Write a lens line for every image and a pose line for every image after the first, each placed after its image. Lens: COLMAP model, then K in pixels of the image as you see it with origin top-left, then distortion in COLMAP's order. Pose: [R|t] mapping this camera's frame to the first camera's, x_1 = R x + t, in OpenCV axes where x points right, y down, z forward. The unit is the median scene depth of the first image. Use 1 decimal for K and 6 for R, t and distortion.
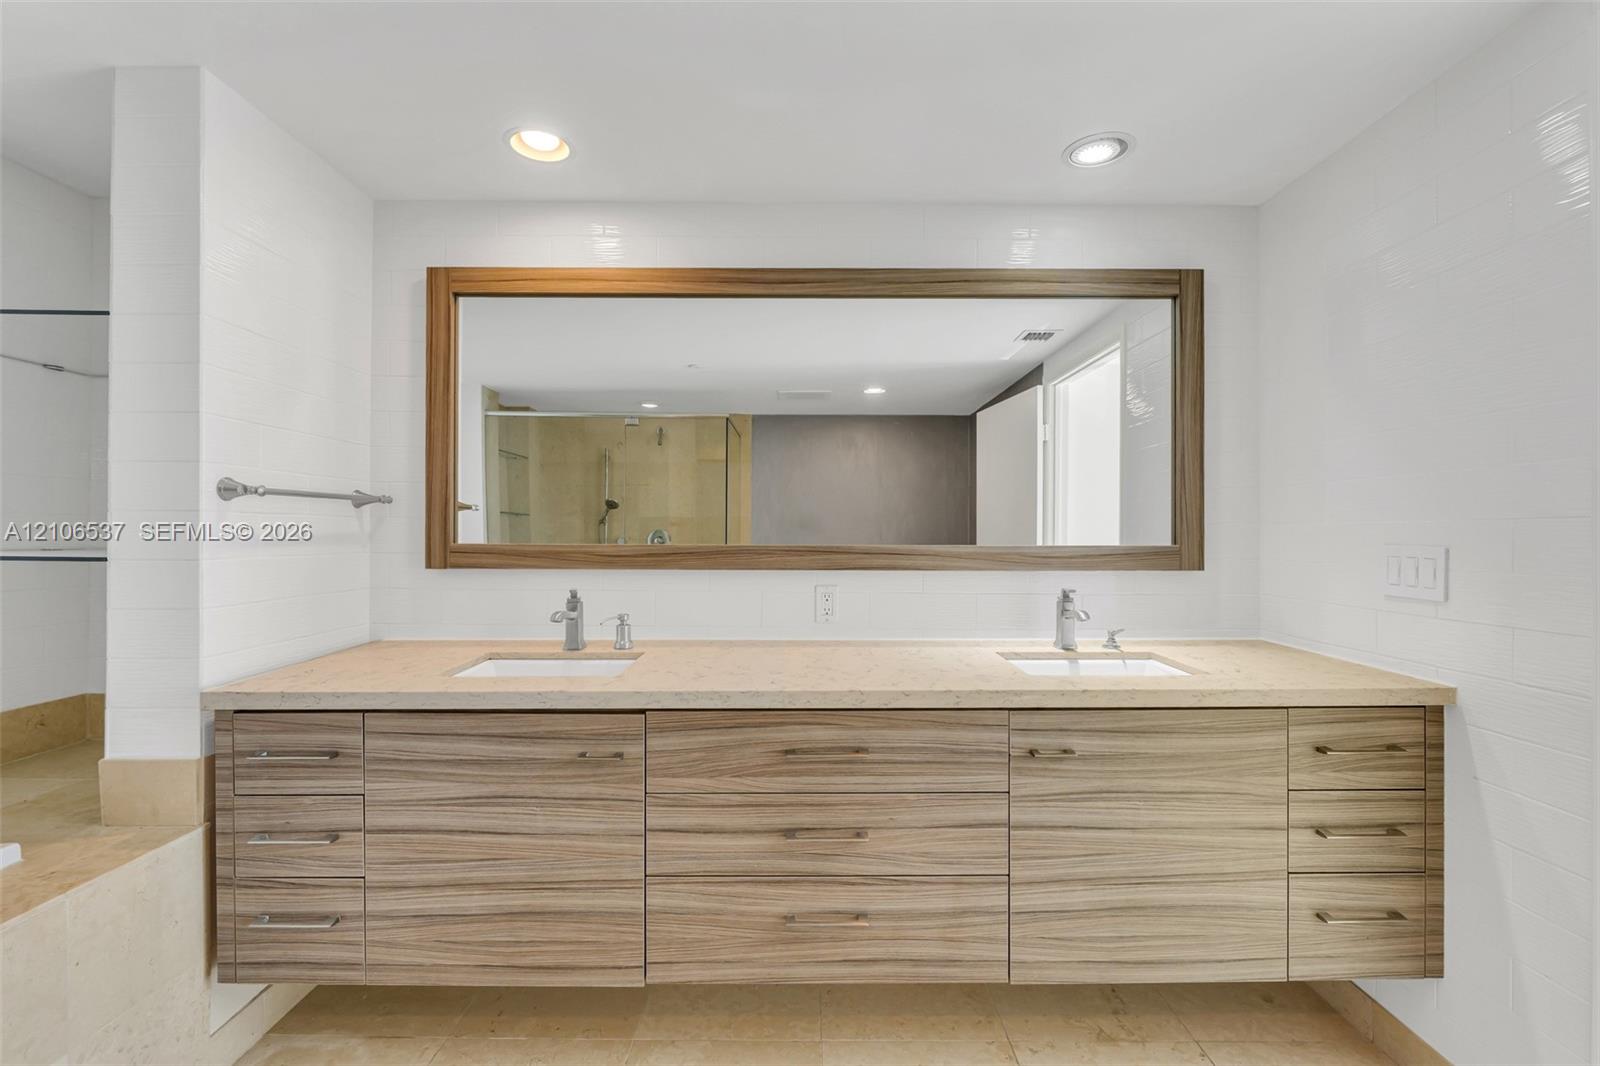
lens RADIAL K [[676.6, 0, 798.9], [0, 676.6, 543.0], [0, 0, 1]] dist [-0.005723, -0.000546]
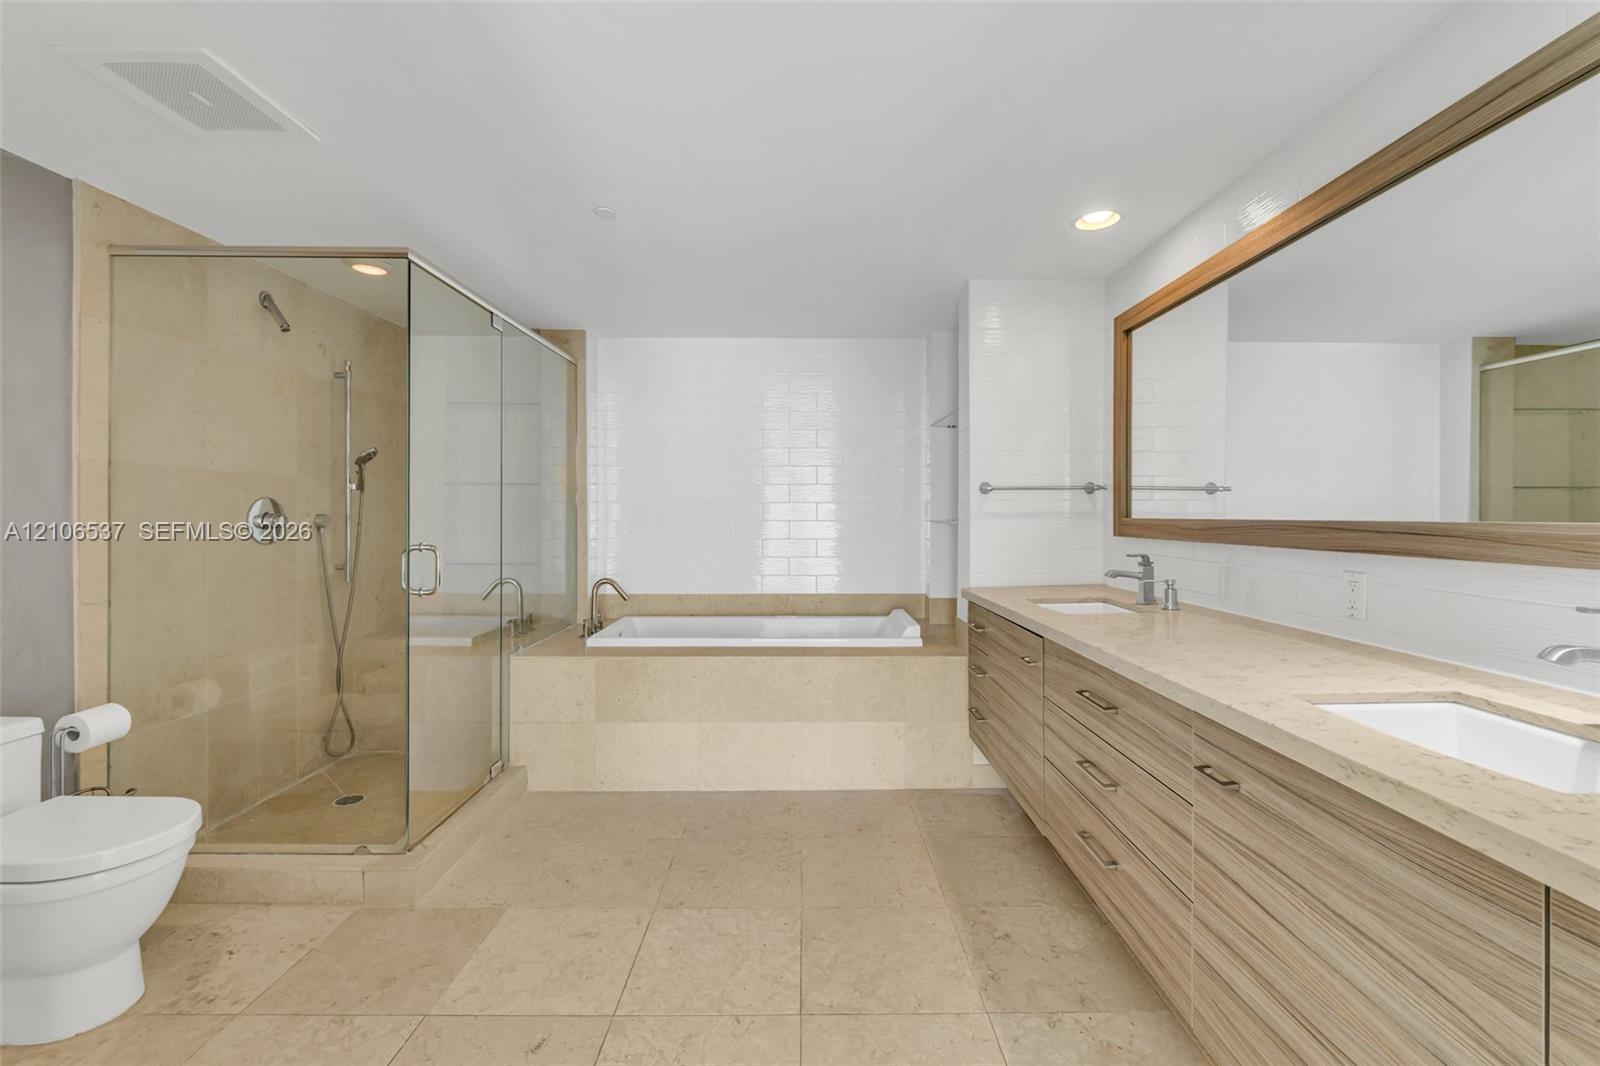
lens RADIAL K [[676.6, 0, 815.9], [0, 676.6, 524.2], [0, 0, 1]] dist [-0.005723, -0.000546]
pose [[0.009362, 0.010311, -0.999903, 1.227129], [-0.011117, 0.999886, 0.010207, 0.008191], [0.999894, 0.011021, 0.009476, 0.537031]]
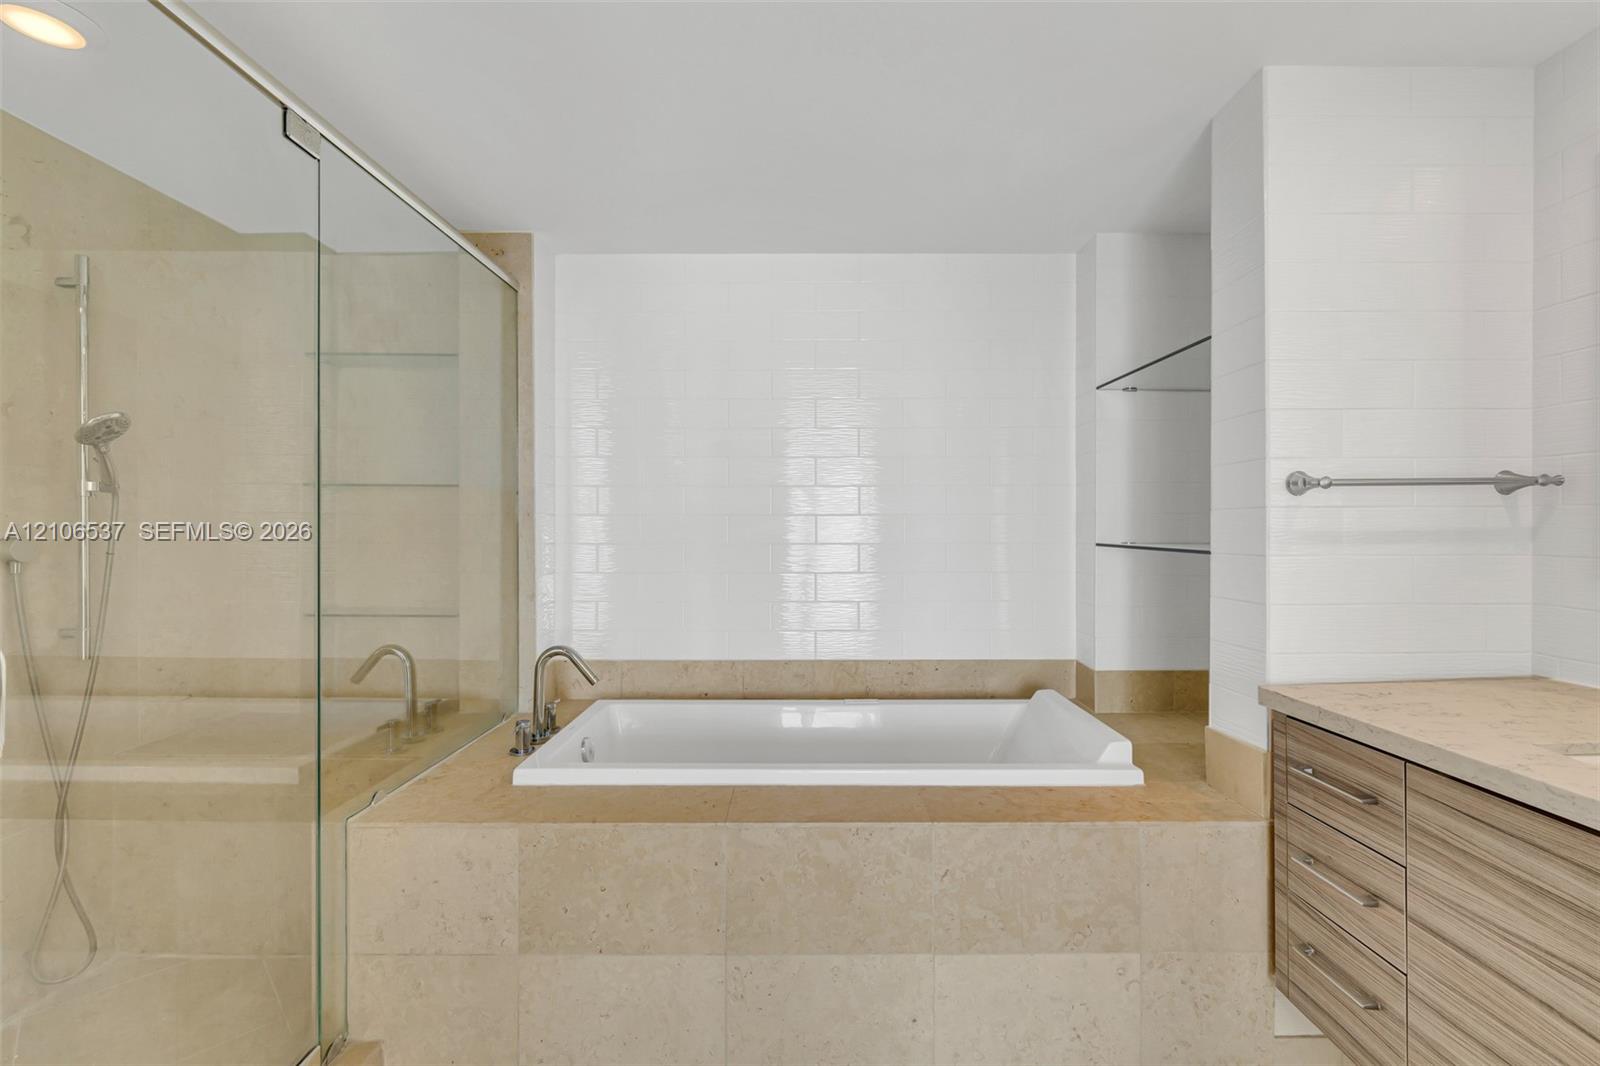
lens RADIAL K [[676.6, 0, 808.7], [0, 676.6, 530.6], [0, 0, 1]] dist [-0.005723, -0.000546]
pose [[-0.002036, -0.004968, -0.999986, 0.124168], [-0.008813, 0.999949, -0.004950, -0.001905], [0.999959, 0.008803, -0.002080, 0.313341]]
